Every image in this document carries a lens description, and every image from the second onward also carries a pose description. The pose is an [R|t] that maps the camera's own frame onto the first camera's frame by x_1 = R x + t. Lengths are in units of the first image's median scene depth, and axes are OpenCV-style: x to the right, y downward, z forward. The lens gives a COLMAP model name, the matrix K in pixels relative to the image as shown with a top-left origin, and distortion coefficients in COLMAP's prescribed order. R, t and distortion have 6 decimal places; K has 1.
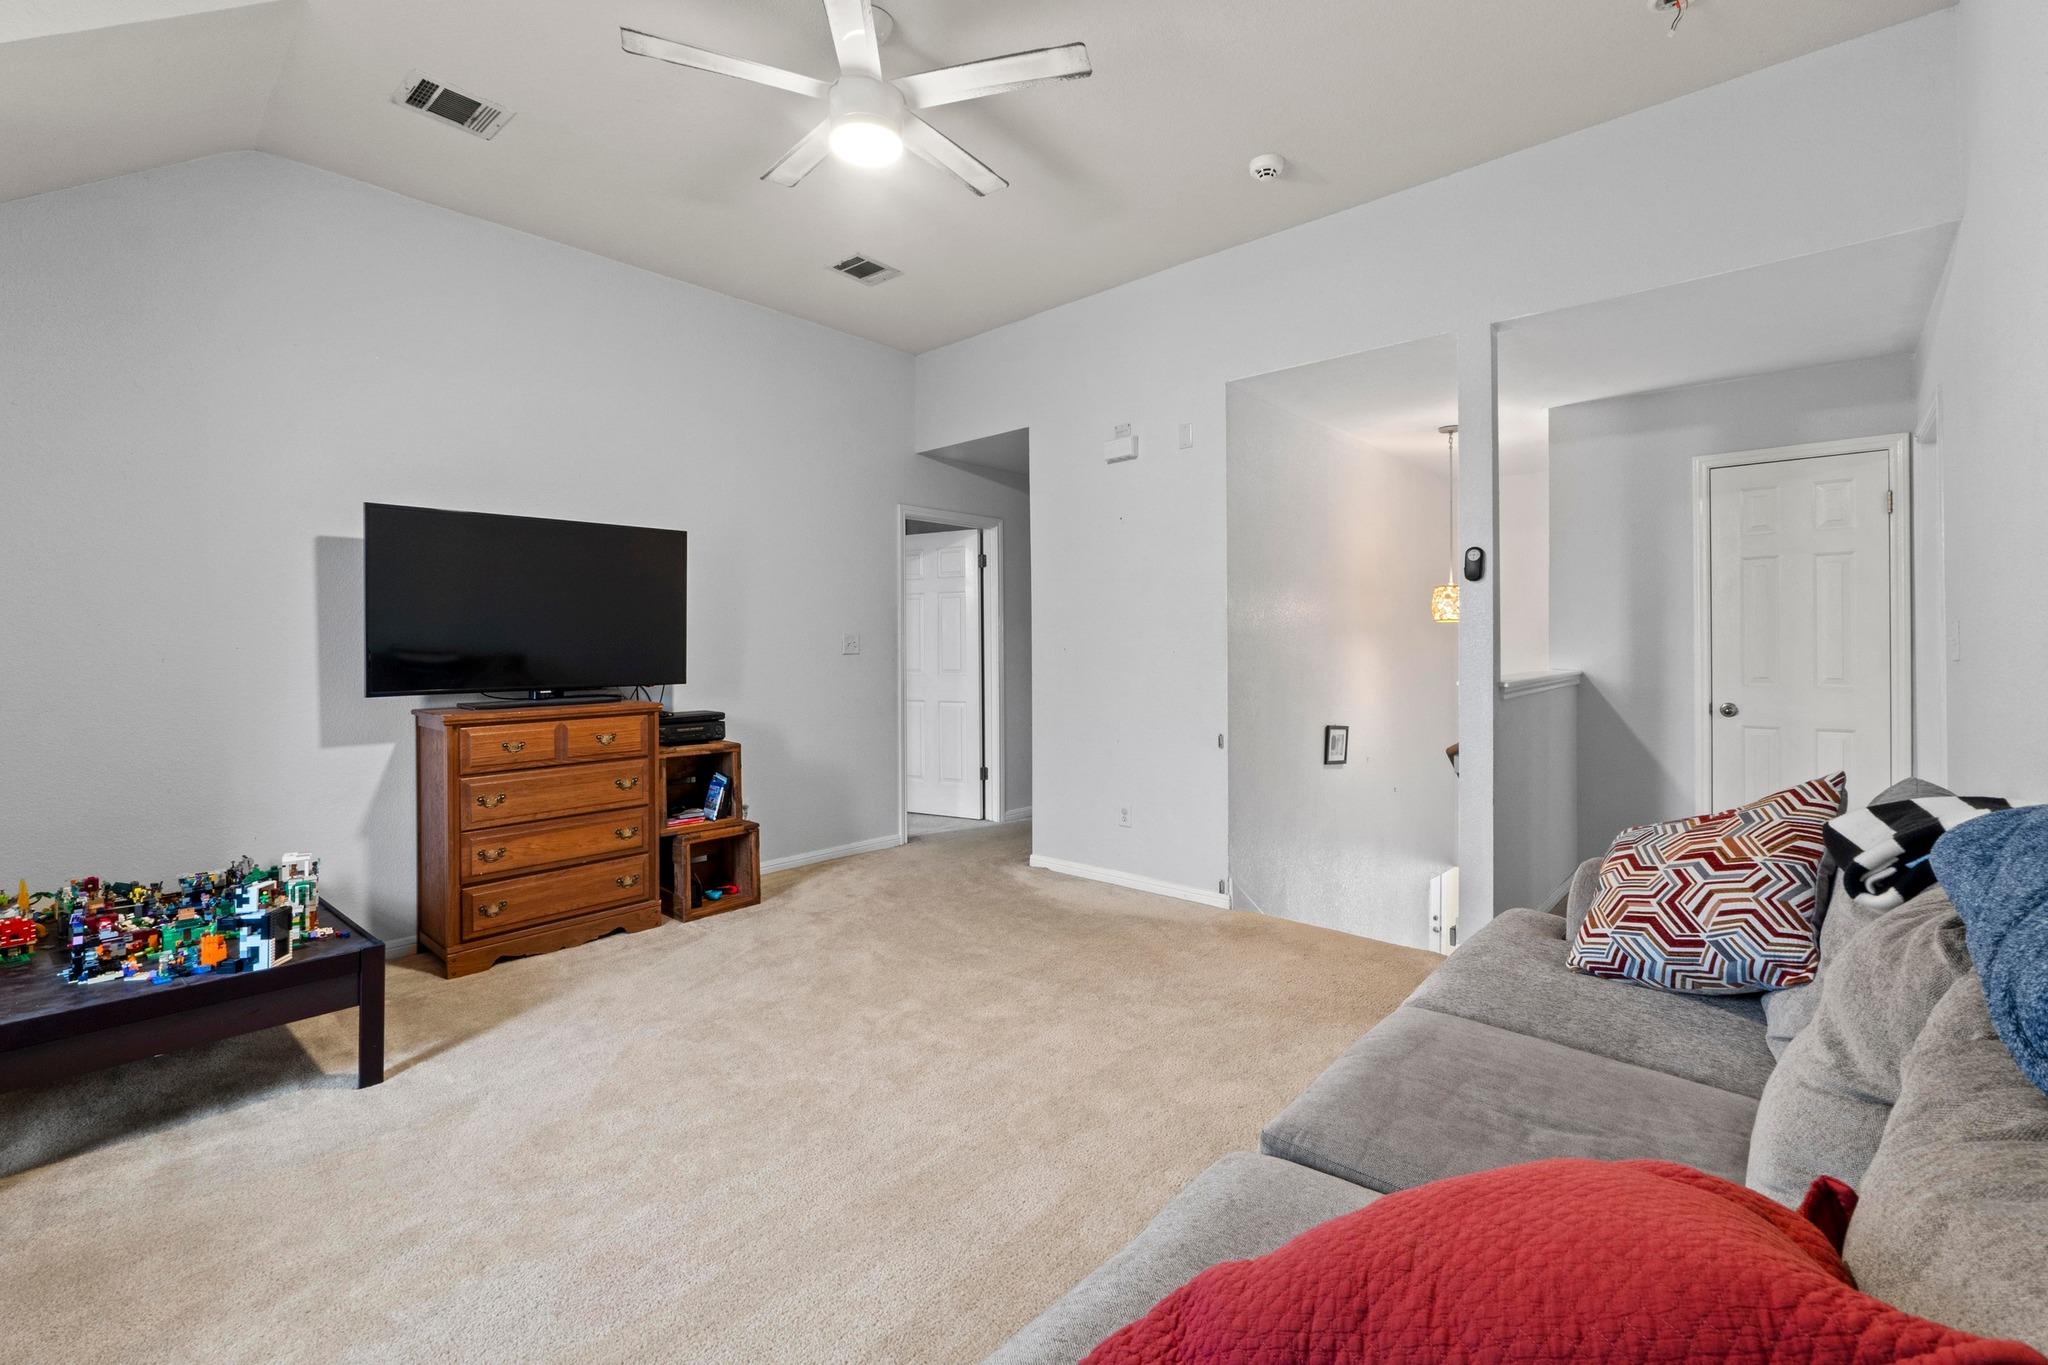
lens RADIAL K [[881.3, 0, 1024.7], [0, 881.3, 646.9], [0, 0, 1]] dist [-0.002704, -0.001201]
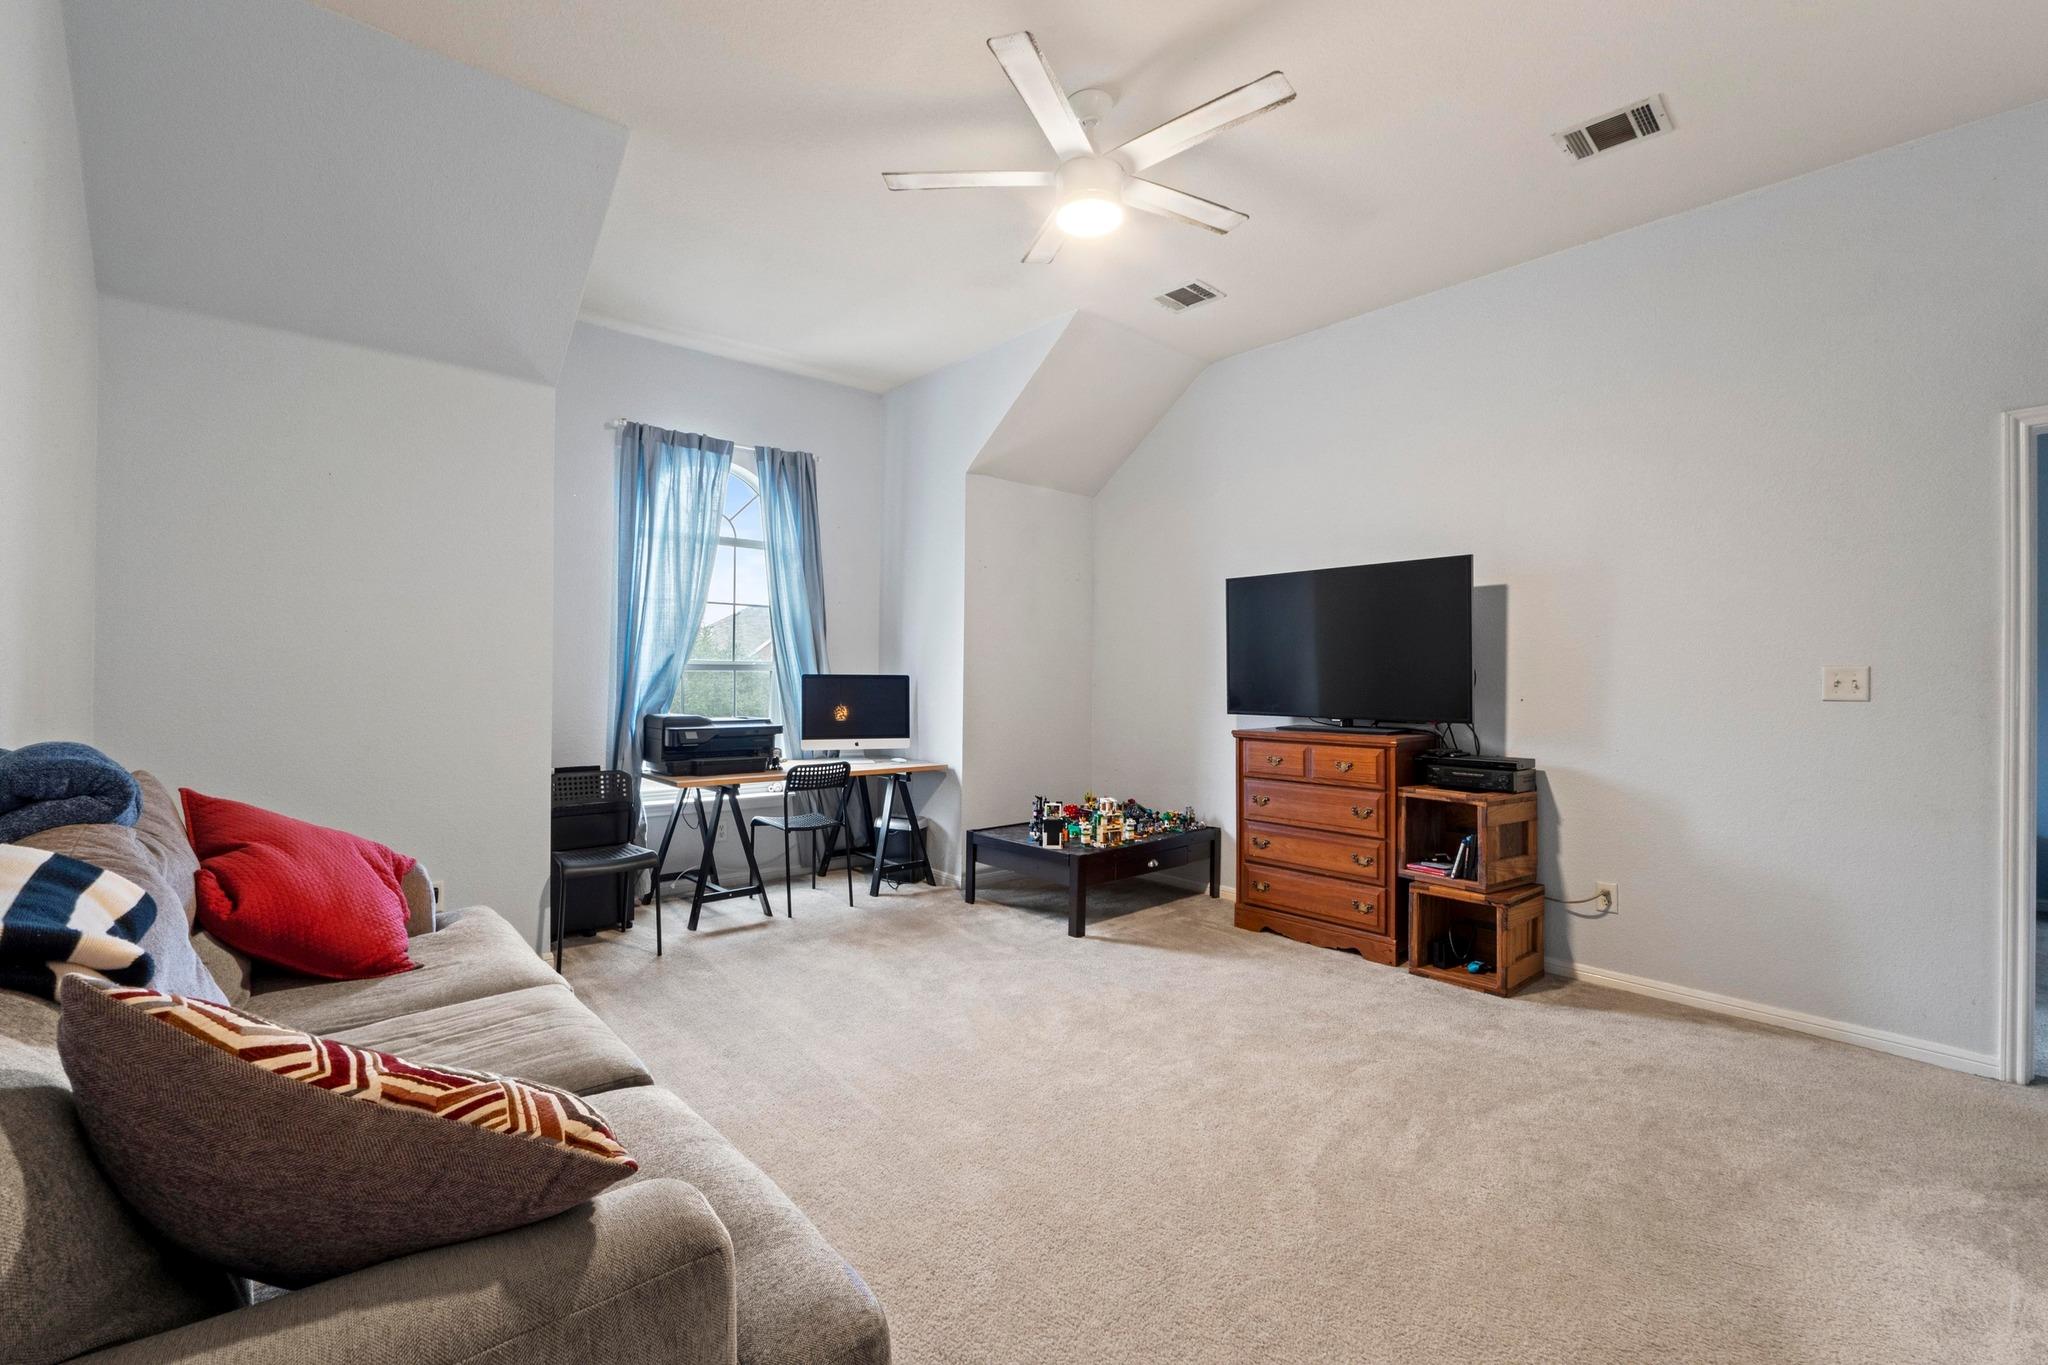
lens RADIAL K [[881.3, 0, 1016.3], [0, 881.3, 673.6], [0, 0, 1]] dist [-0.002704, -0.001201]
pose [[-0.125484, -0.000885, -0.992095, 0.651975], [-0.011327, 0.999936, 0.000541, -0.004657], [0.992031, 0.011306, -0.125486, 0.753182]]
